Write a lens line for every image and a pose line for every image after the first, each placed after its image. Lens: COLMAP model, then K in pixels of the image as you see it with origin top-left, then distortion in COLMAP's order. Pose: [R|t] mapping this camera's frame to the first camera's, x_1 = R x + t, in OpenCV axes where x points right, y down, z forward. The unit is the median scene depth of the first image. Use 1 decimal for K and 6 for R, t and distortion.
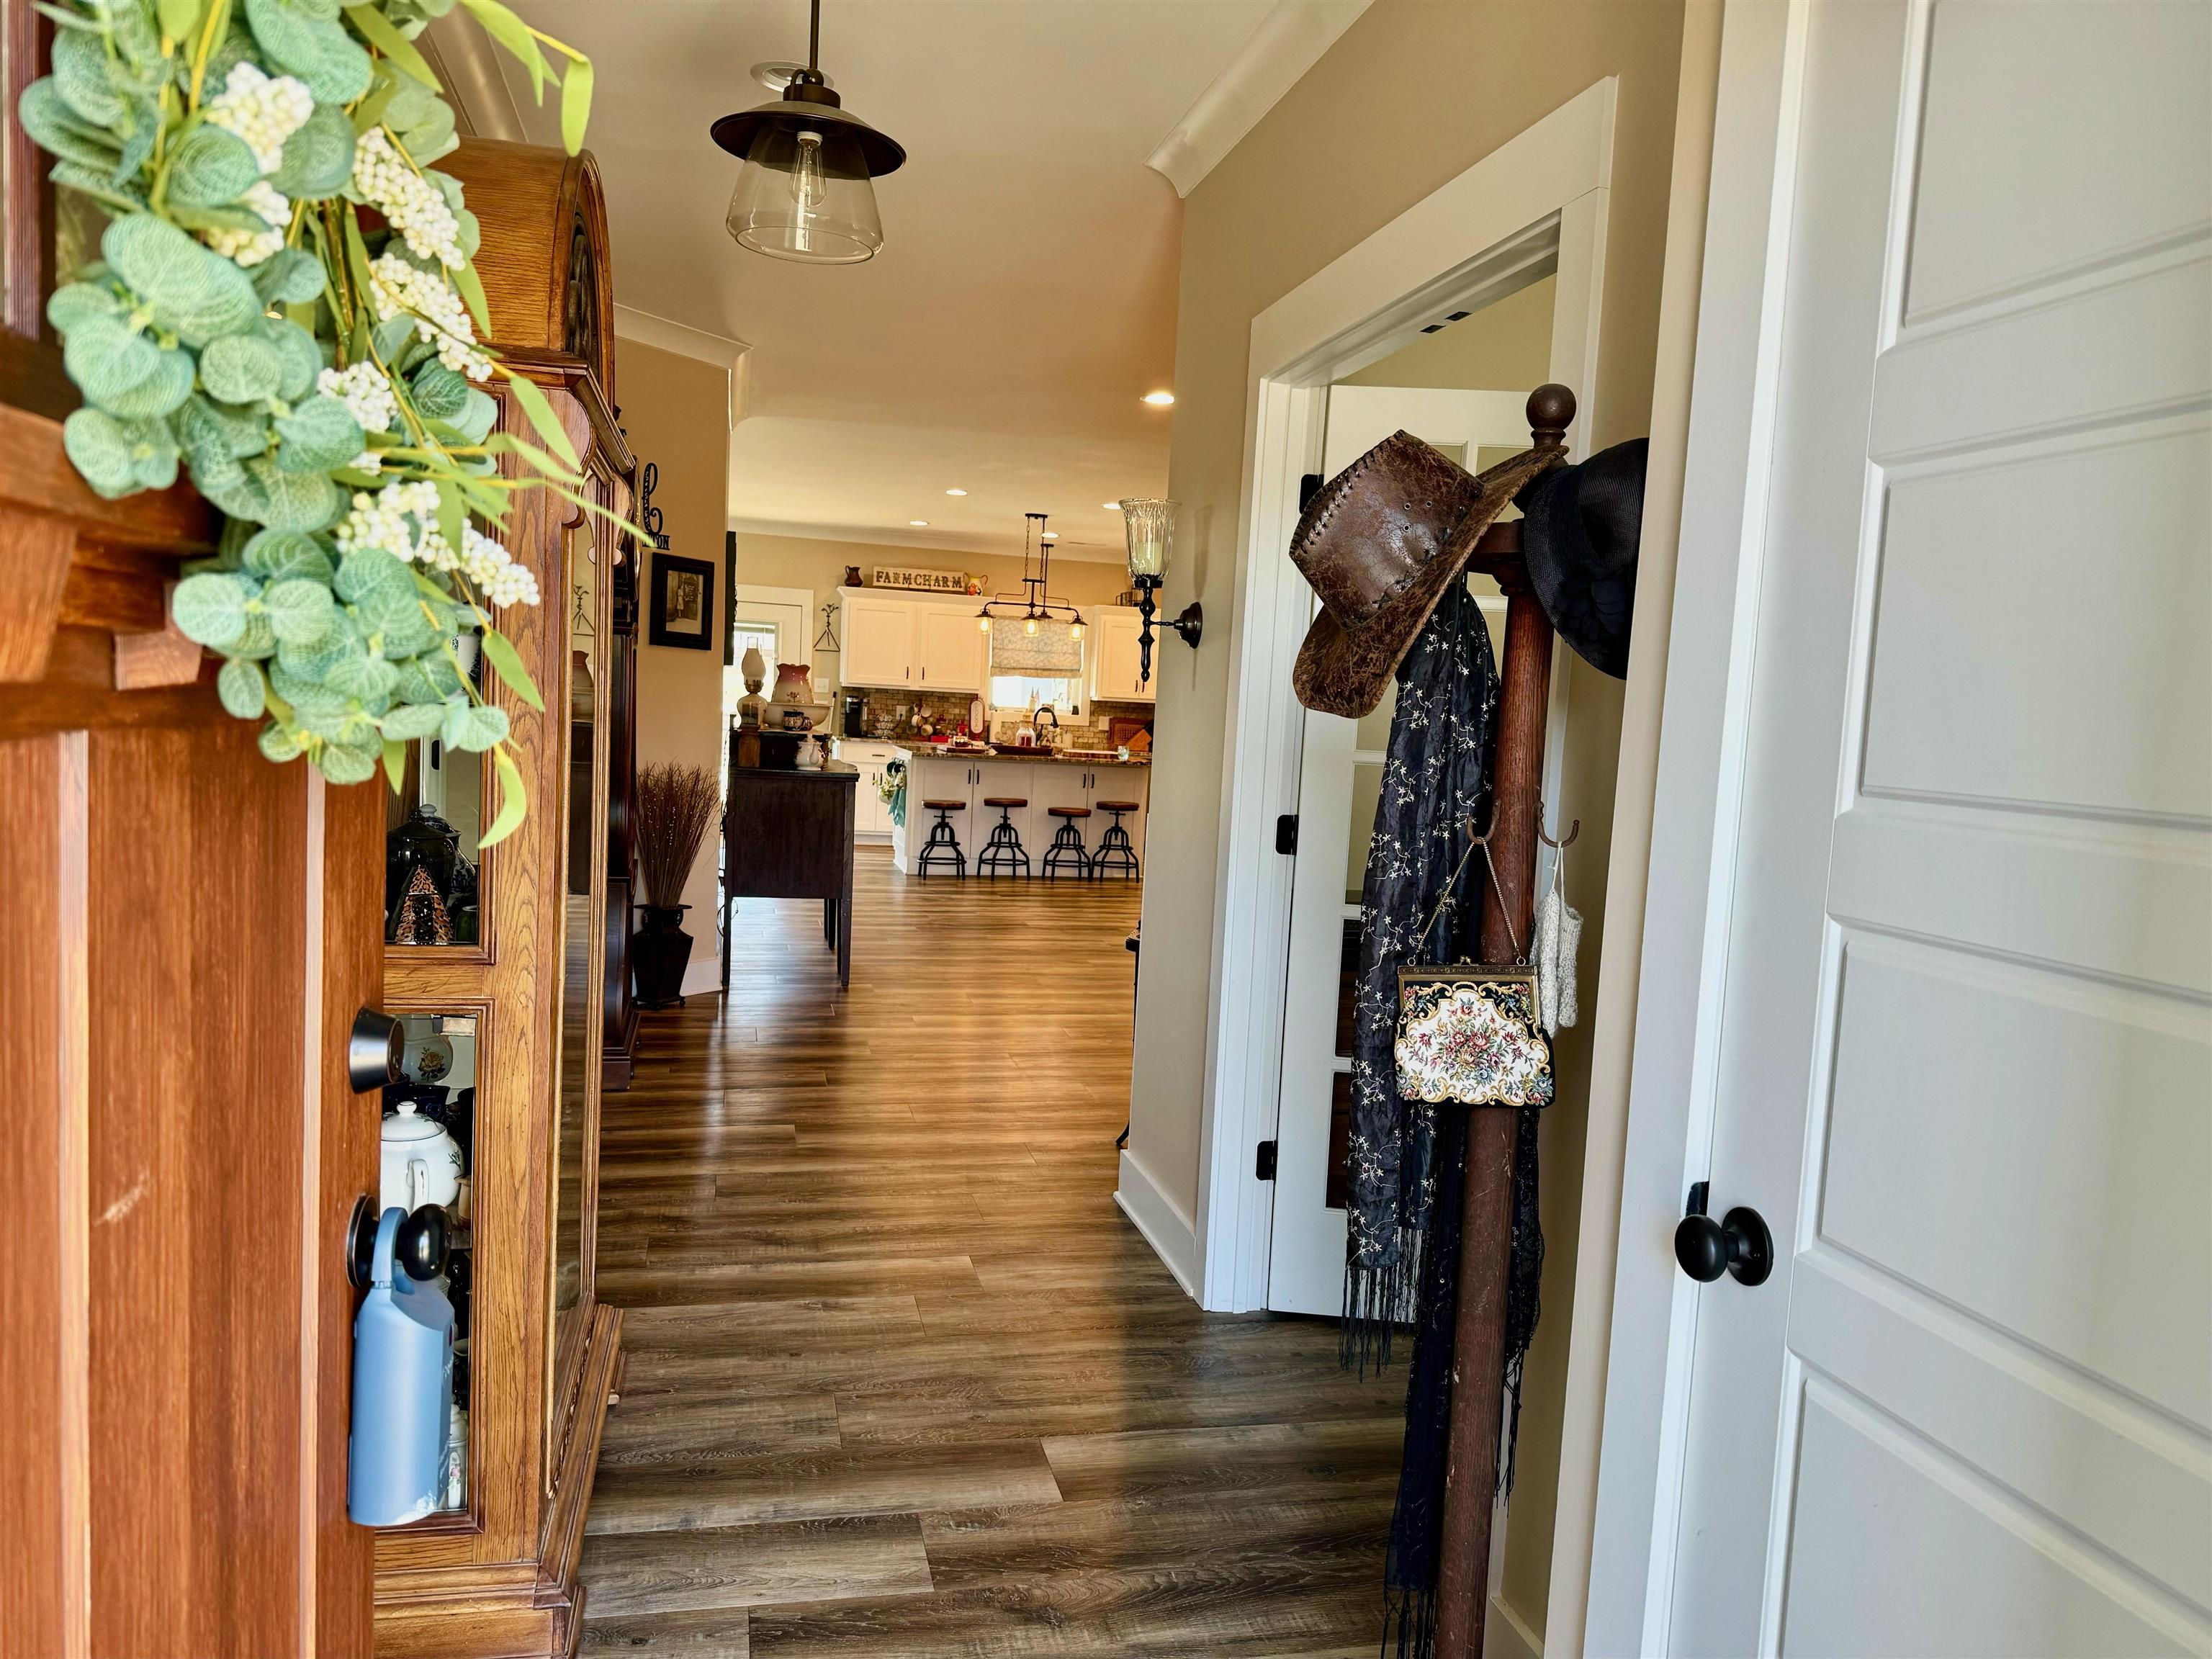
lens RADIAL K [[1520.7, 0, 1097.2], [0, 1520.7, 845.5], [0, 0, 1]] dist [0.031169, -0.037496]
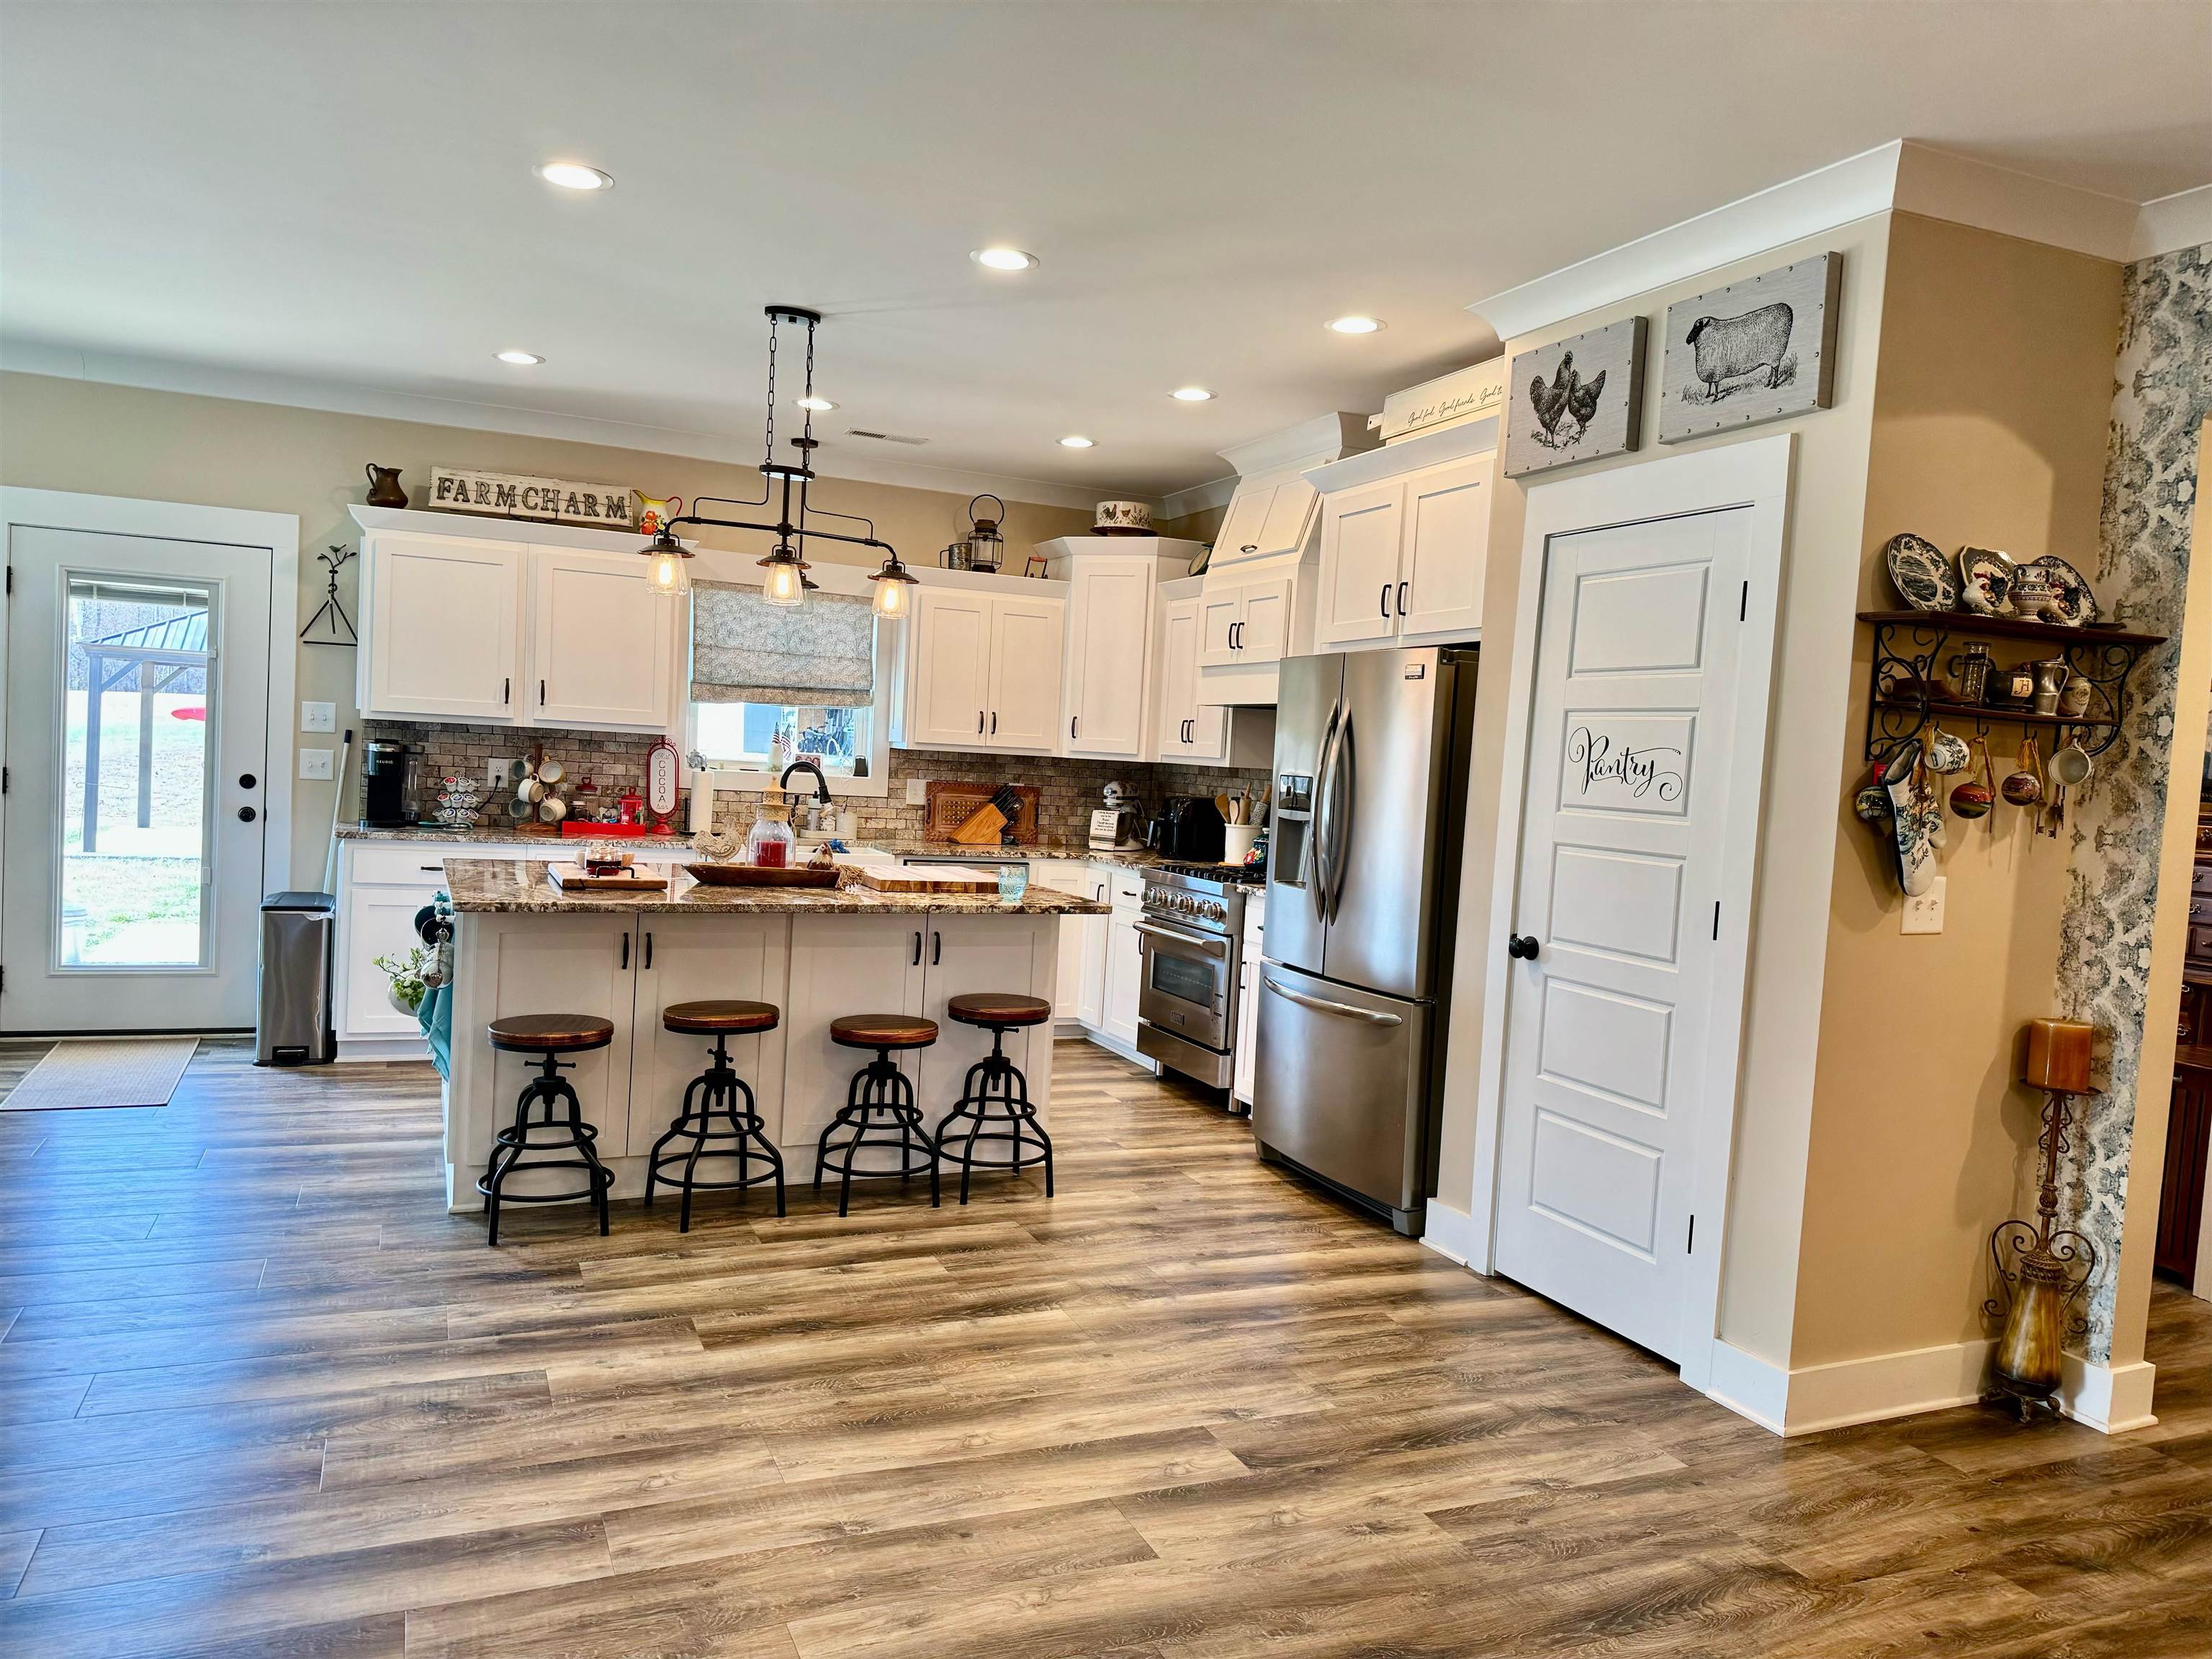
lens RADIAL K [[1520.7, 0, 1142.3], [0, 1520.7, 818.8], [0, 0, 1]] dist [0.031169, -0.037496]
pose [[0.978580, -0.005306, 0.205798, -0.028717], [0.013436, 0.999183, -0.038123, -0.052658], [-0.205428, 0.040072, 0.977852, 0.493621]]
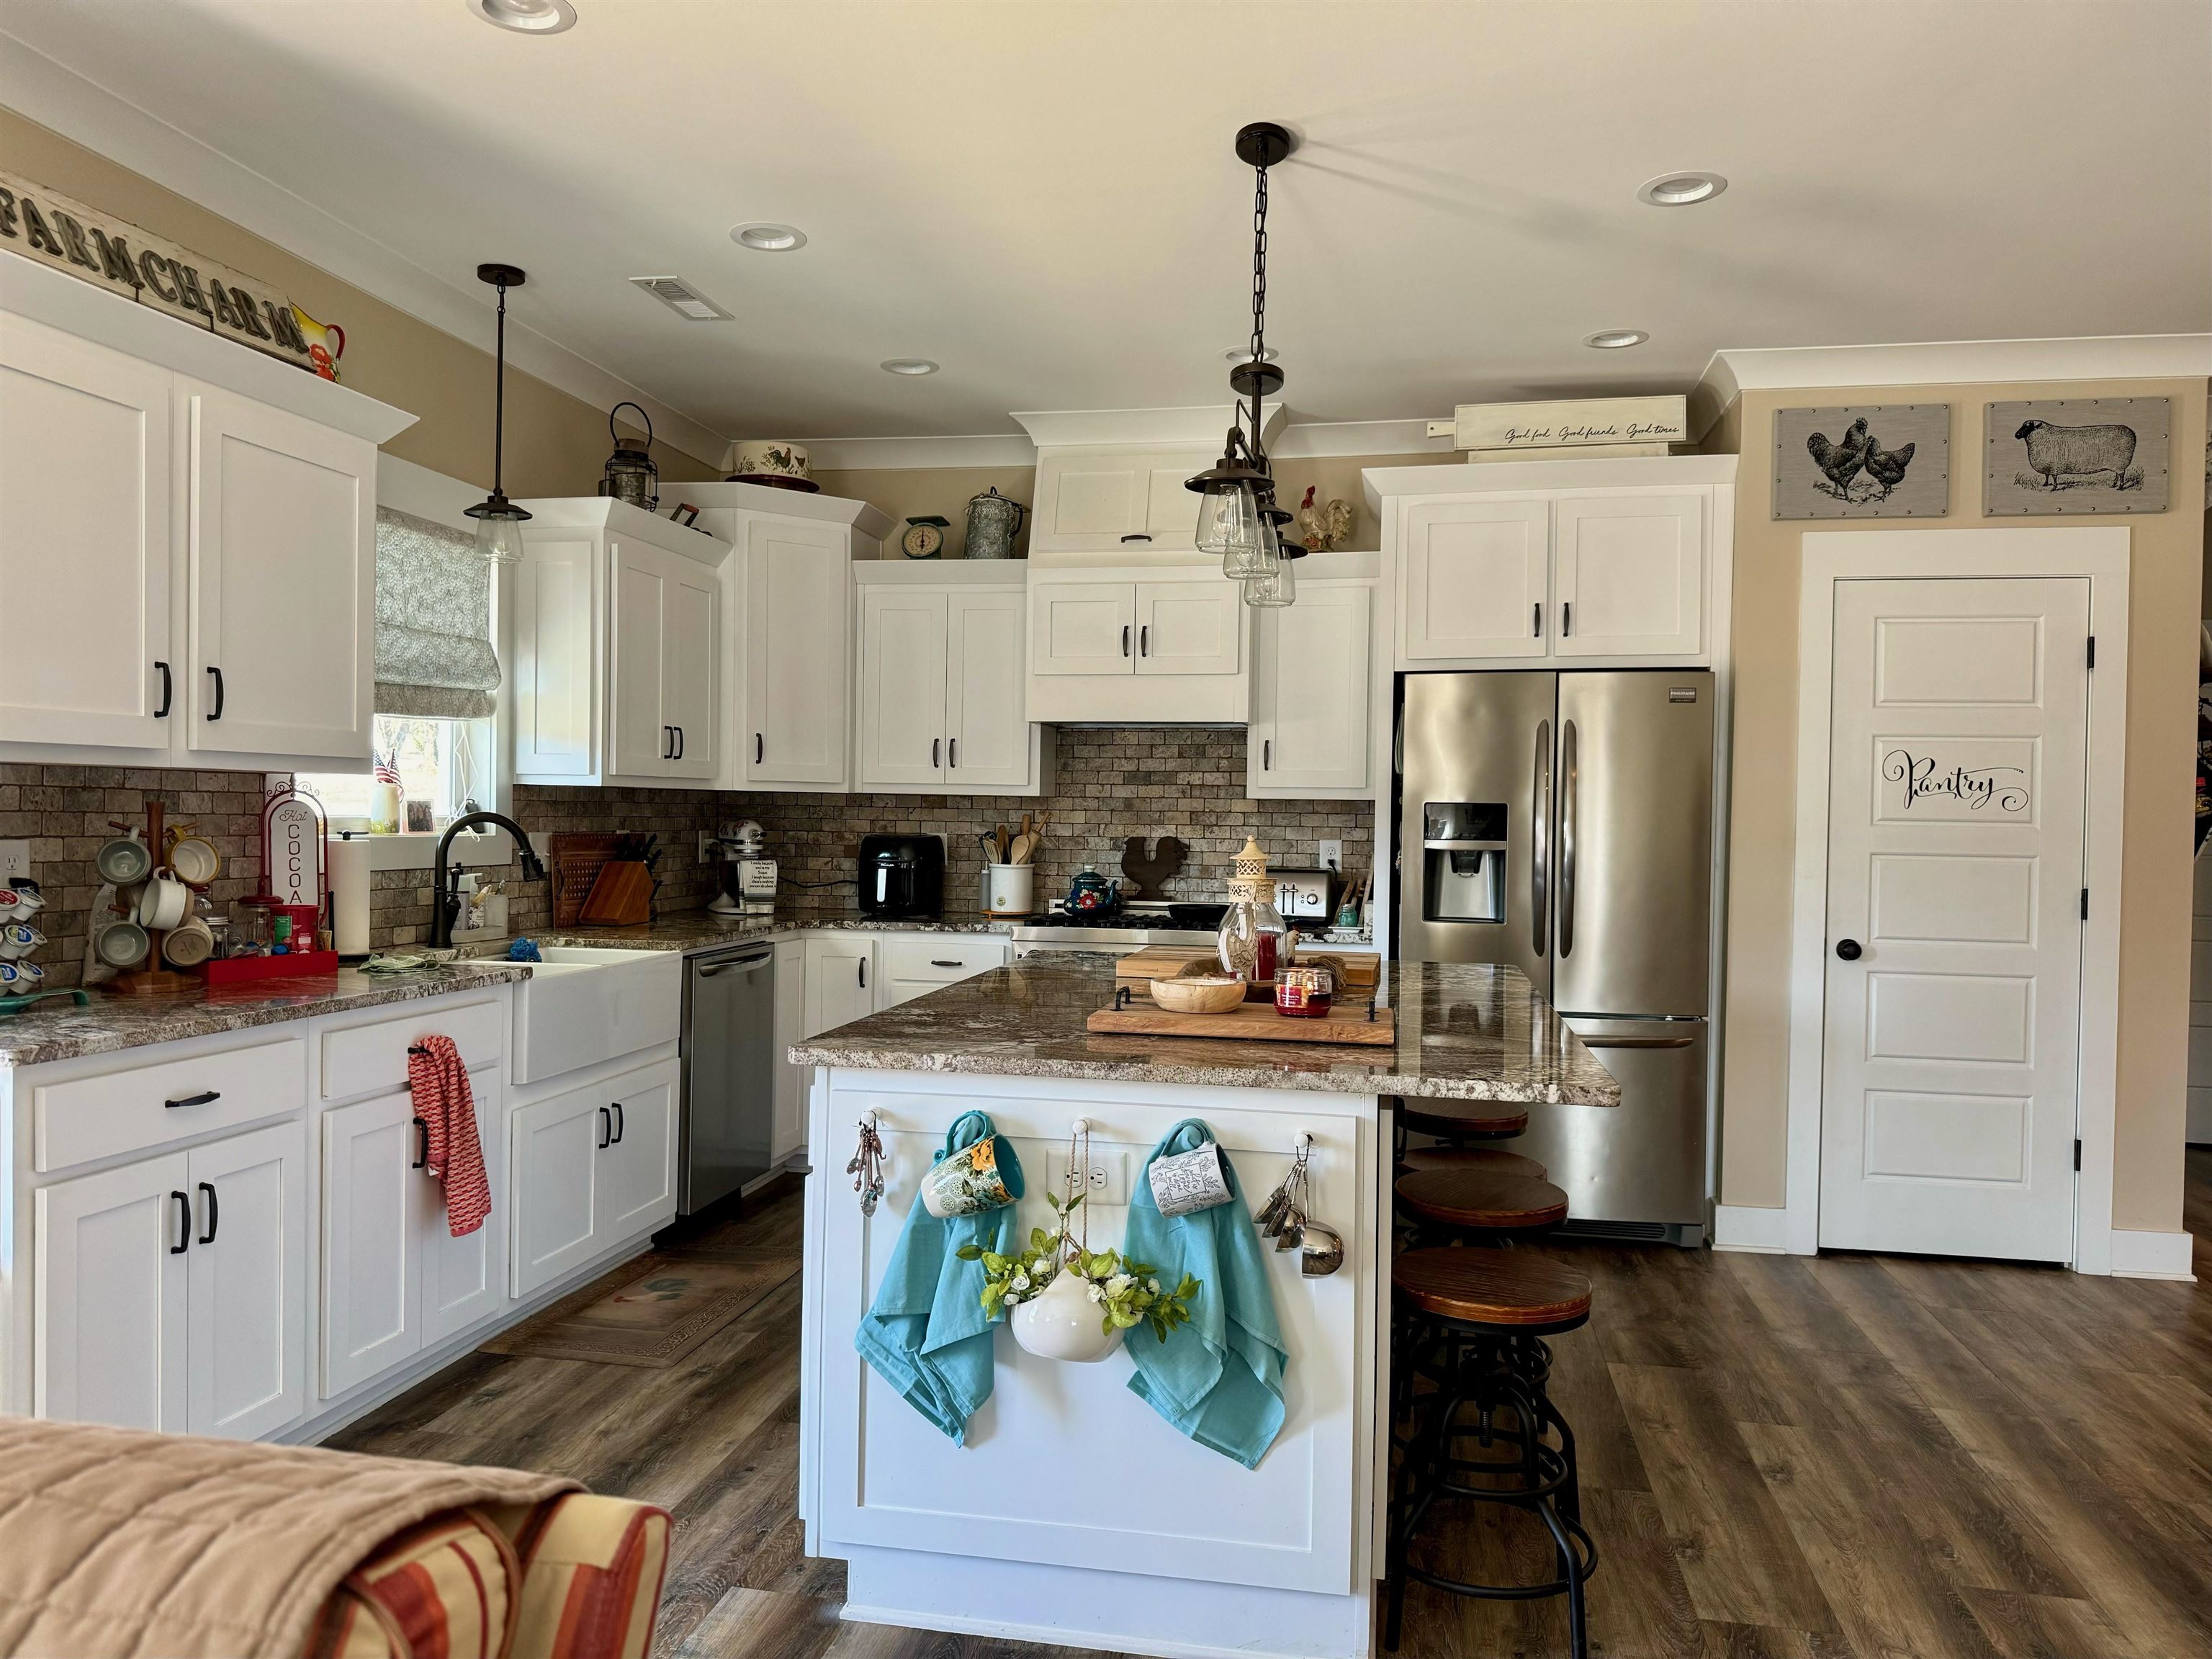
lens RADIAL K [[1520.7, 0, 1167.4], [0, 1520.7, 814.9], [0, 0, 1]] dist [0.031169, -0.037496]
pose [[0.402013, -0.046533, 0.914451, -0.253705], [0.088365, 0.996018, 0.011836, -0.083708], [-0.911360, 0.076047, 0.404524, 0.767542]]
